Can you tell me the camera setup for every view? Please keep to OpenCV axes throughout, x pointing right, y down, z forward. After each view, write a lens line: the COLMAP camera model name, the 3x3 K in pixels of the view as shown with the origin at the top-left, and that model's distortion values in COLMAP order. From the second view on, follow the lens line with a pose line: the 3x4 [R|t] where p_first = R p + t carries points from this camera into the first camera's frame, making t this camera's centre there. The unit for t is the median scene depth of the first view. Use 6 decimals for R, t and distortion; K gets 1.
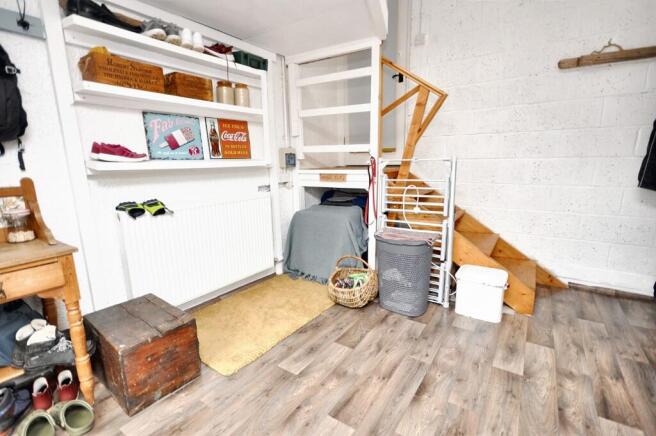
lens RADIAL K [[305.9, 0, 328.7], [0, 305.9, 219.5], [0, 0, 1]] dist [-0.001275, -0.000101]
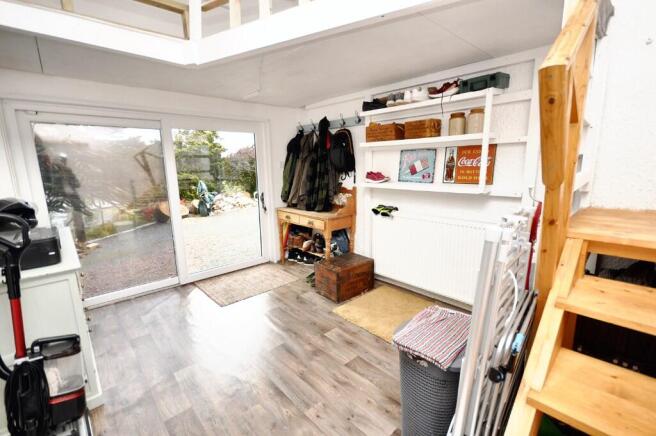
lens RADIAL K [[291.1, 0, 327.7], [0, 291.1, 218.1], [0, 0, 1]] dist [0.002595, -0.000387]
pose [[-0.221618, 0.198669, -0.954681, 0.903449], [-0.169881, 0.956189, 0.238418, -0.296556], [0.960222, 0.215020, -0.178158, 0.922969]]
